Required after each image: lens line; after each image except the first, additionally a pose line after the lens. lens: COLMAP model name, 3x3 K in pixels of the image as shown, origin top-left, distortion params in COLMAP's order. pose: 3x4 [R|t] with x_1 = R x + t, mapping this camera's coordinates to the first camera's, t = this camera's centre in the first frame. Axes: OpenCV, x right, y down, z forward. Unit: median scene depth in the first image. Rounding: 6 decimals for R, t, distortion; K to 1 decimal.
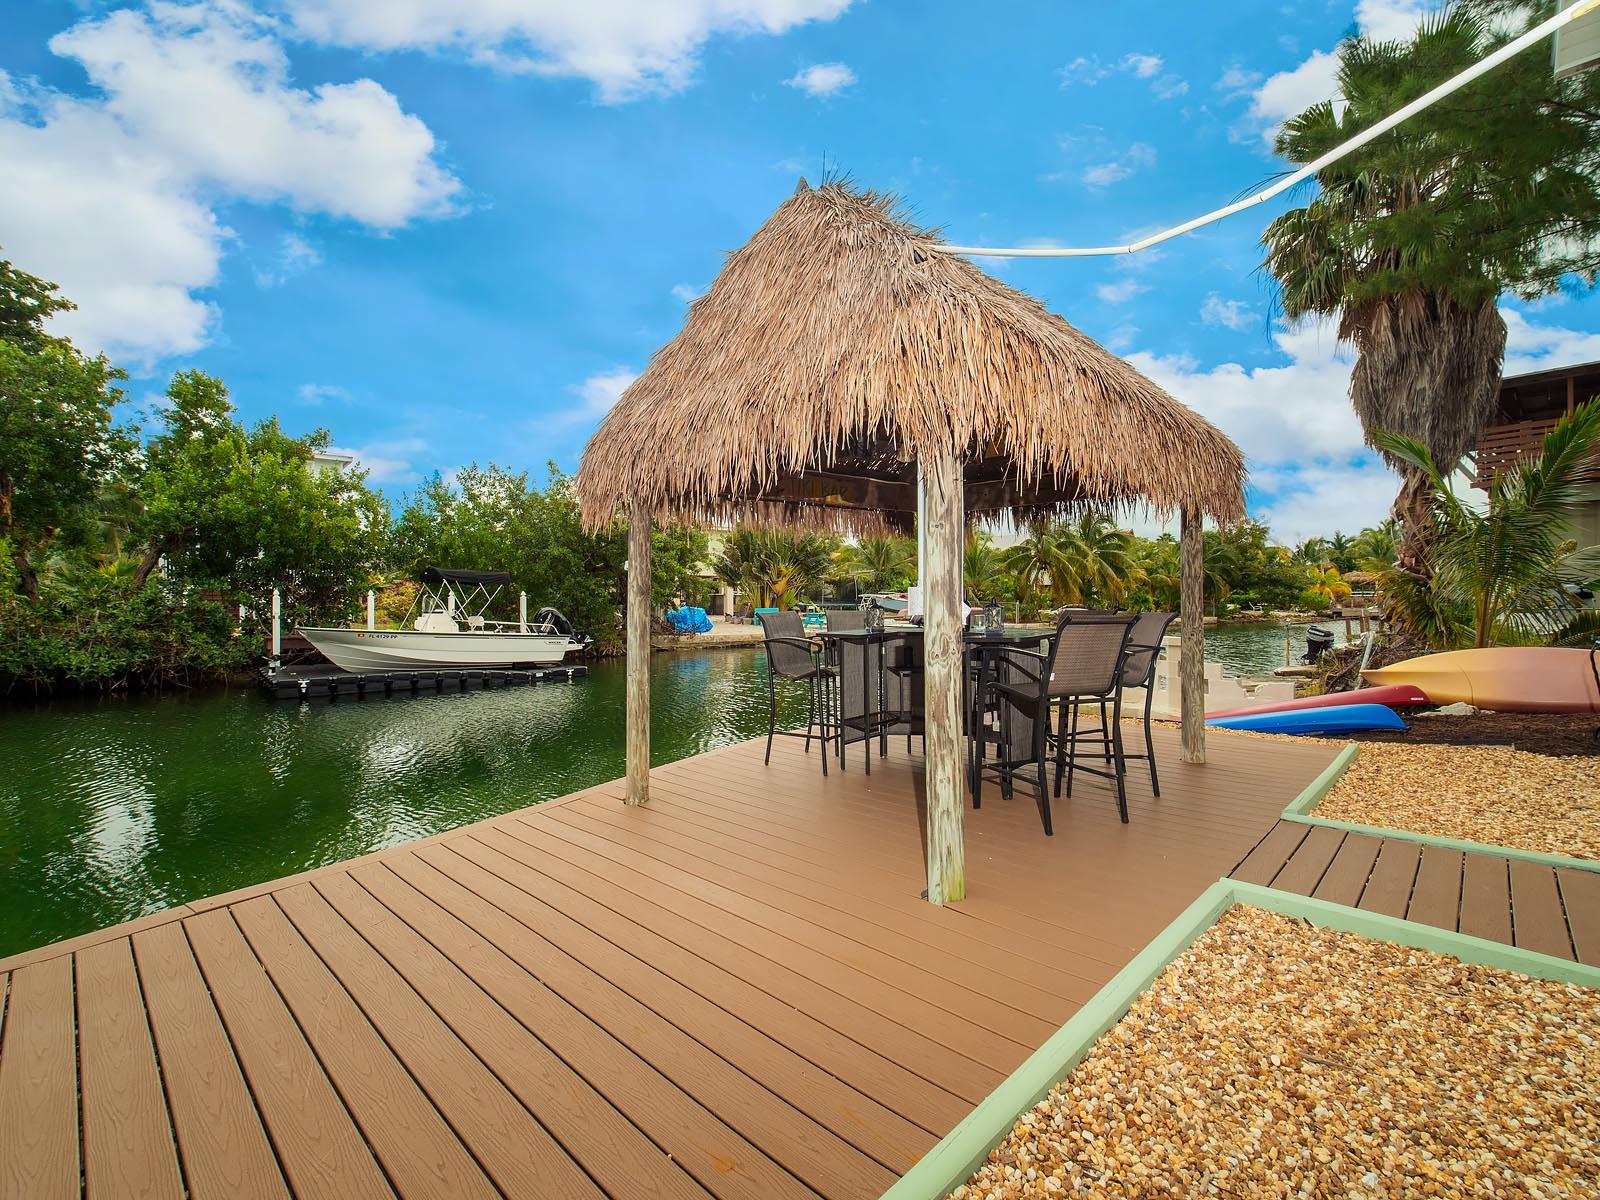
lens RADIAL K [[702.9, 0, 801.3], [0, 702.9, 629.2], [0, 0, 1]] dist [-0.001235, -0.000270]
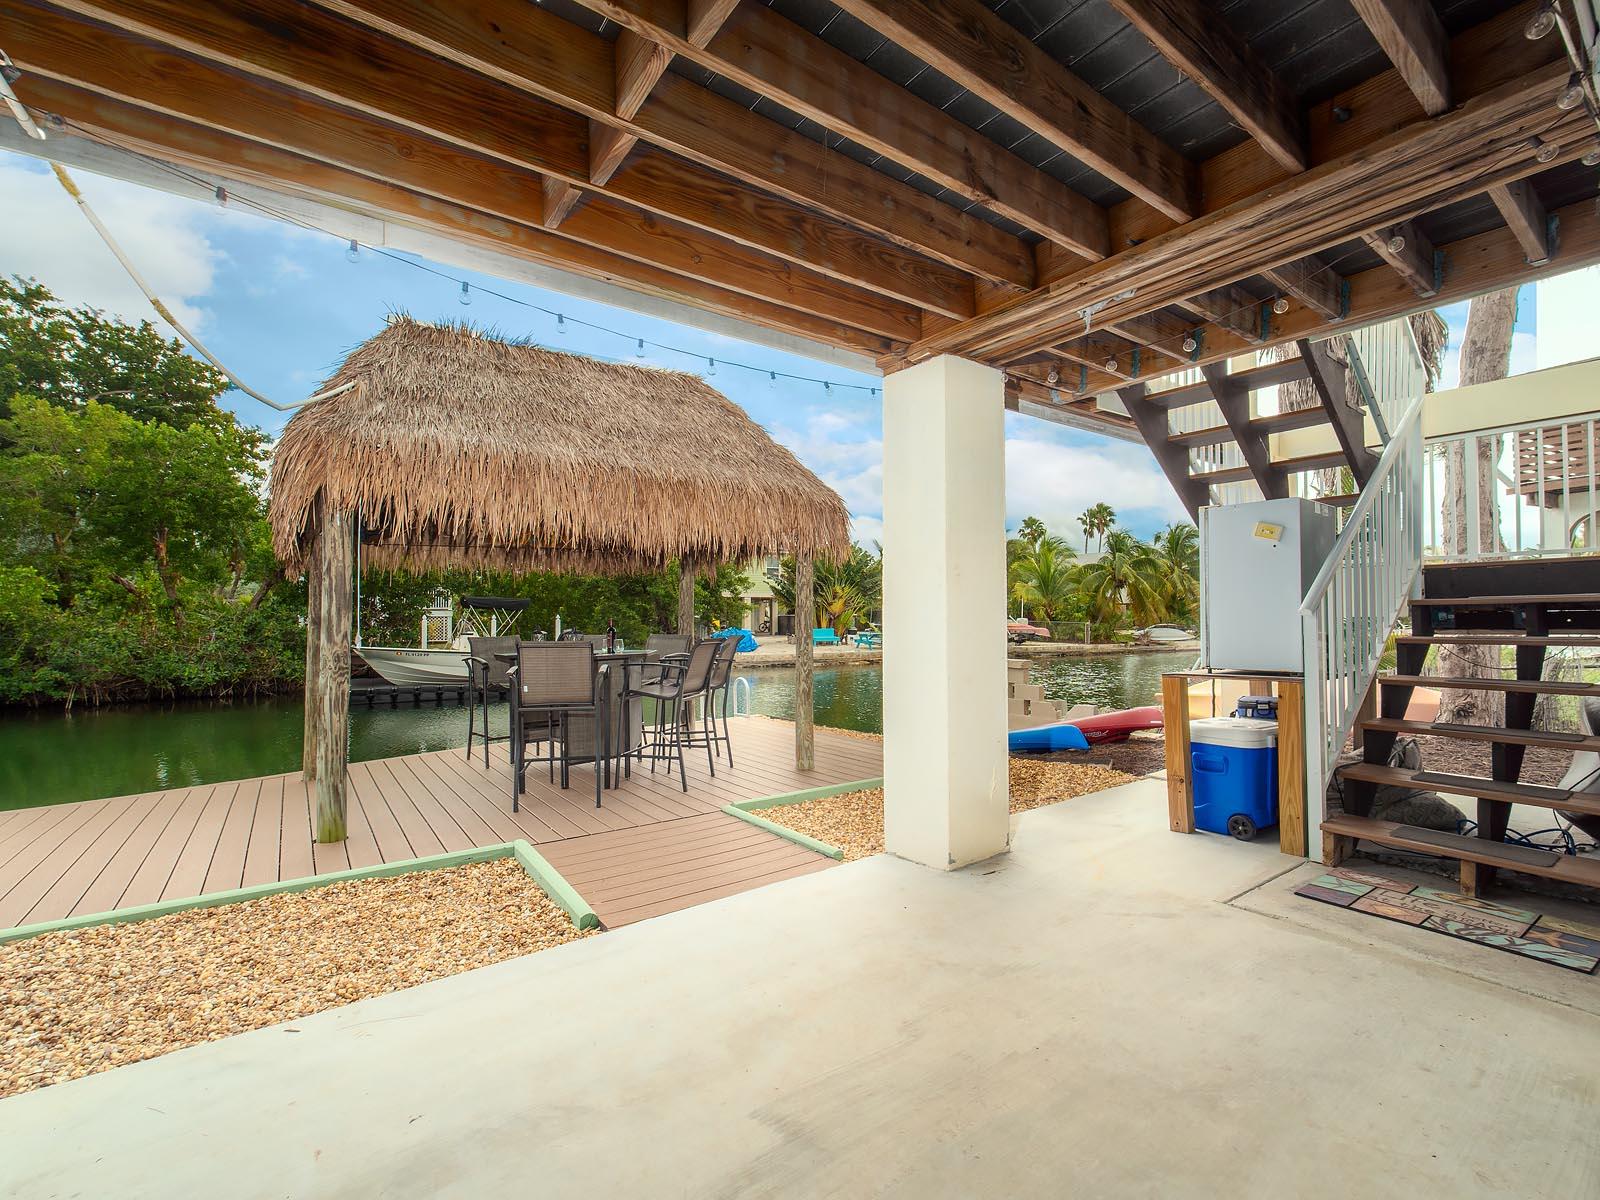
lens RADIAL K [[702.9, 0, 801.3], [0, 702.9, 629.2], [0, 0, 1]] dist [-0.001235, -0.000270]
pose [[0.983569, -0.001803, -0.180524, 0.230861], [-0.003214, 0.999617, -0.027495, -0.001621], [0.180505, 0.027623, 0.983186, -0.037912]]
